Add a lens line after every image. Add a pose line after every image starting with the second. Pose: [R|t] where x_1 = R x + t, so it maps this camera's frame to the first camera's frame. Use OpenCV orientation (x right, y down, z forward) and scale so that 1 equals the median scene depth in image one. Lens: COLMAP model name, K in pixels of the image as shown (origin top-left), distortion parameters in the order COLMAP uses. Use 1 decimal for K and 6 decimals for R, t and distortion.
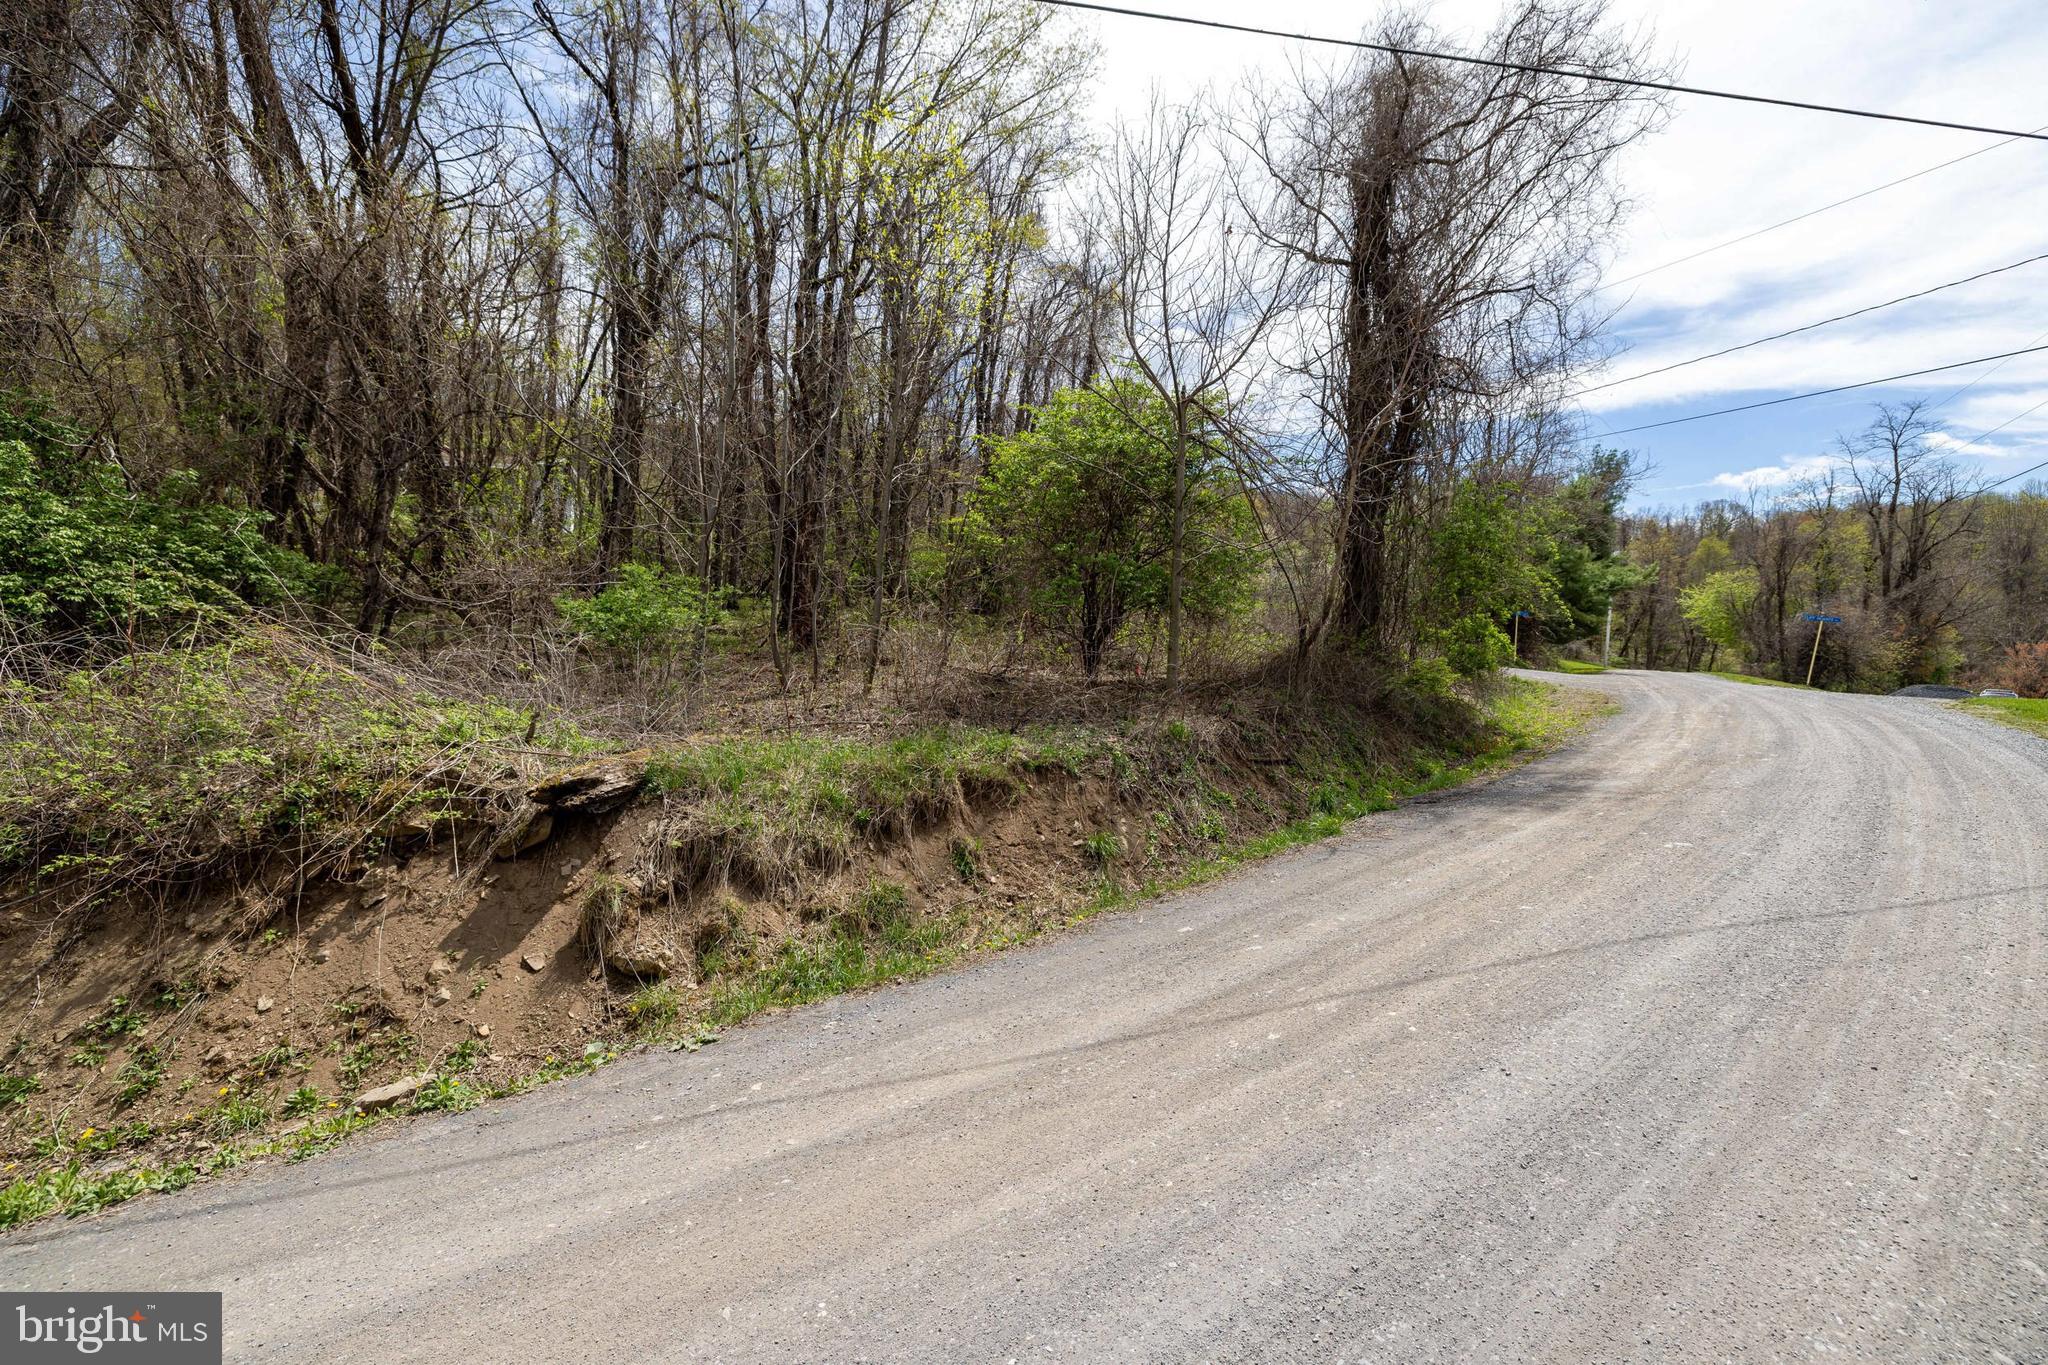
lens RADIAL K [[856.6, 0, 1022.2], [0, 856.6, 669.9], [0, 0, 1]] dist [-0.000435, -0.000068]
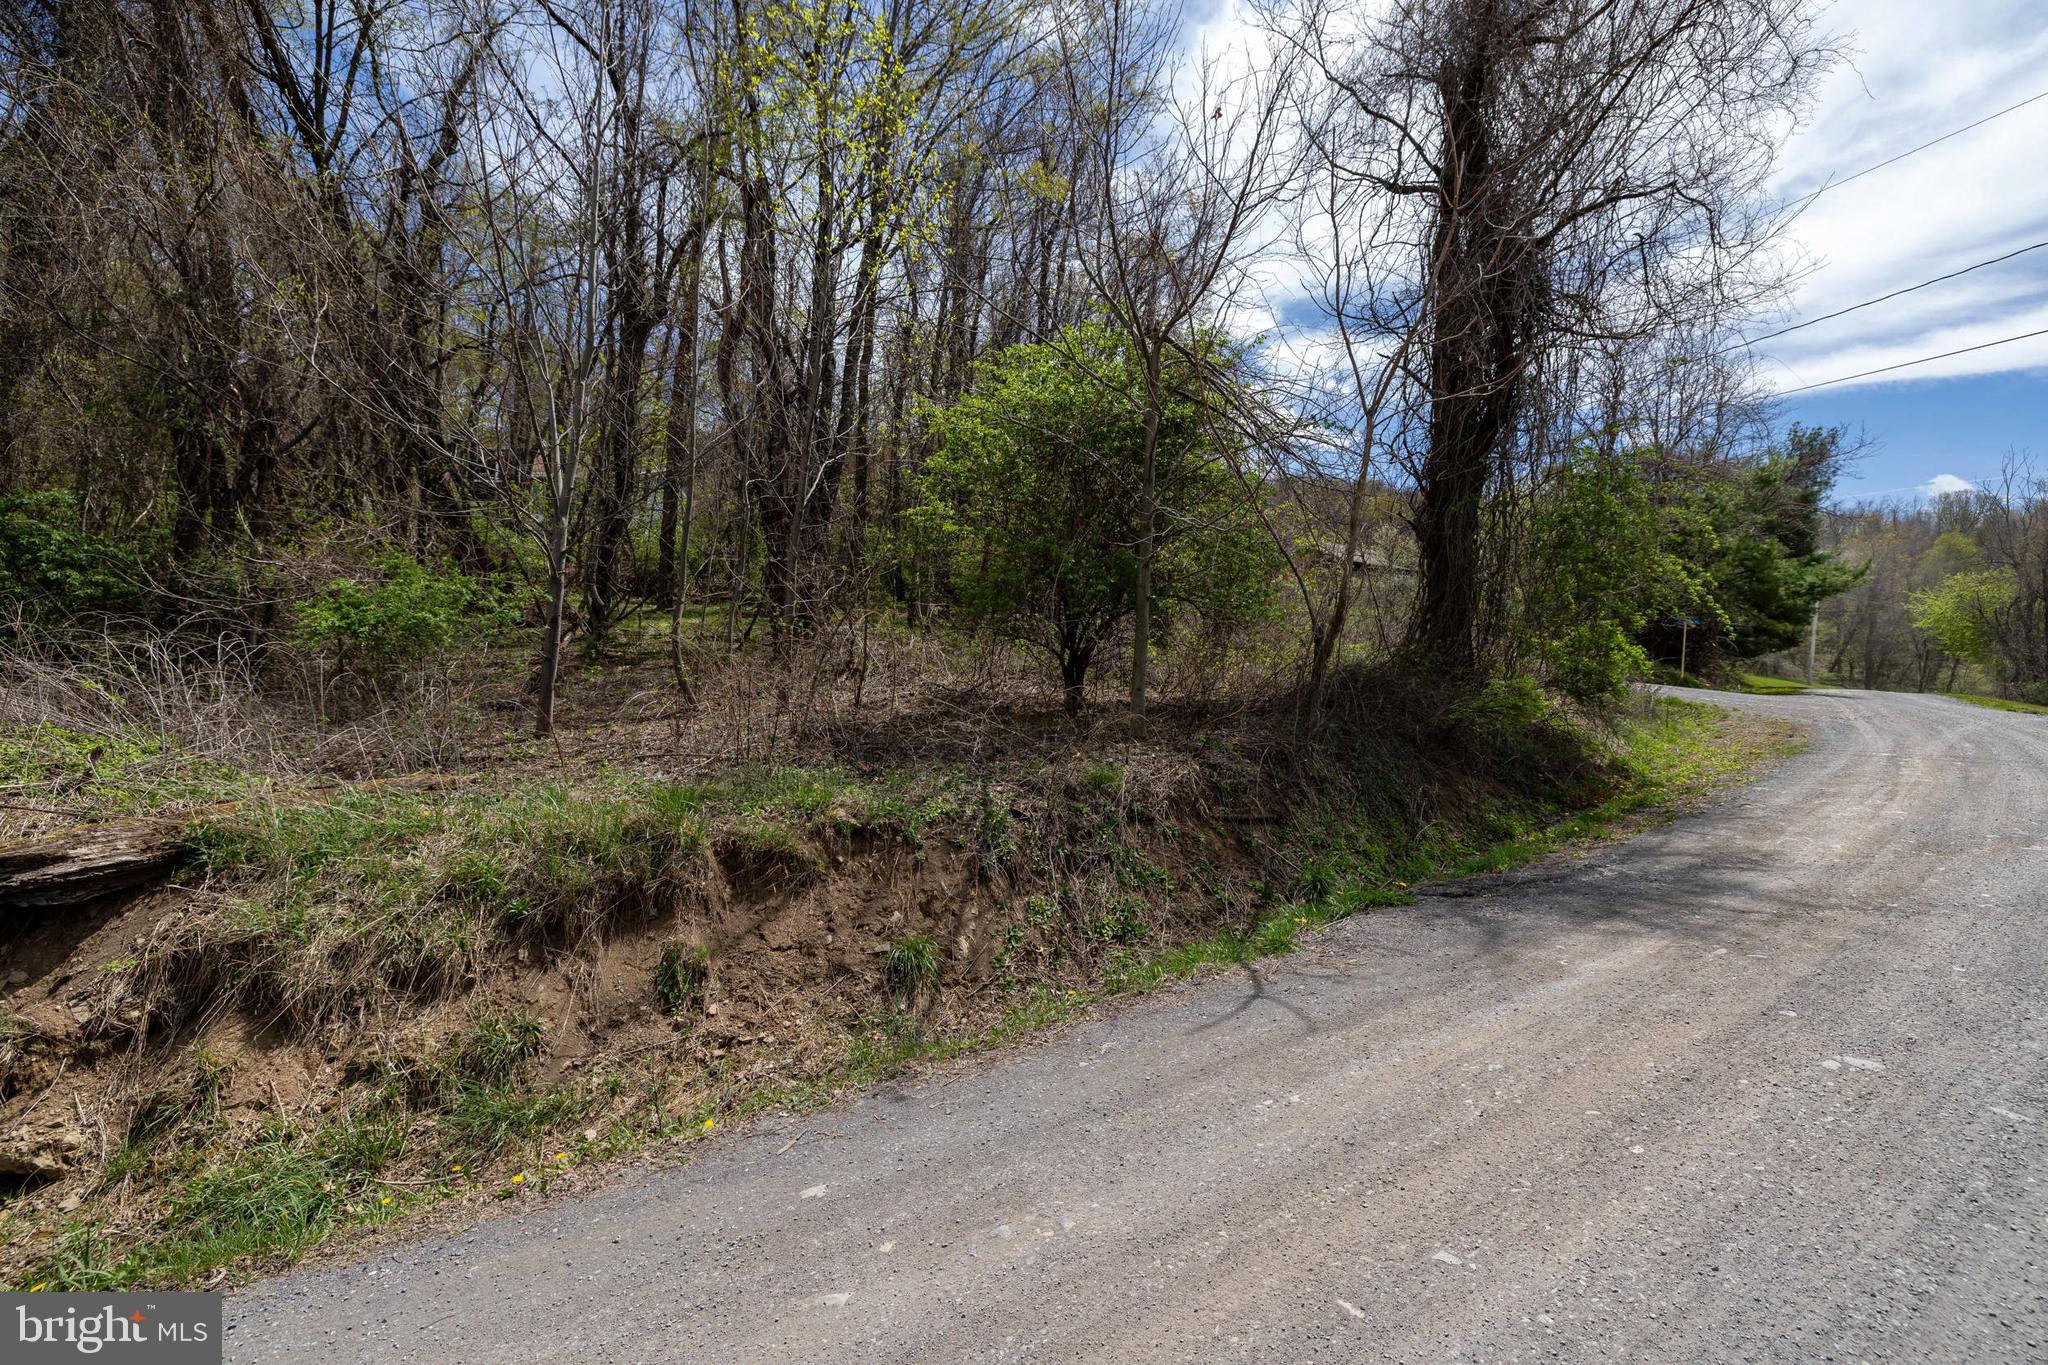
lens RADIAL K [[861.7, 0, 1026.6], [0, 861.7, 668.3], [0, 0, 1]] dist [0.001356, -0.000332]
pose [[0.989731, 0.009861, -0.142602, 0.176224], [-0.011427, 0.999883, -0.010163, -0.010745], [0.142485, 0.011688, 0.989728, 0.210516]]
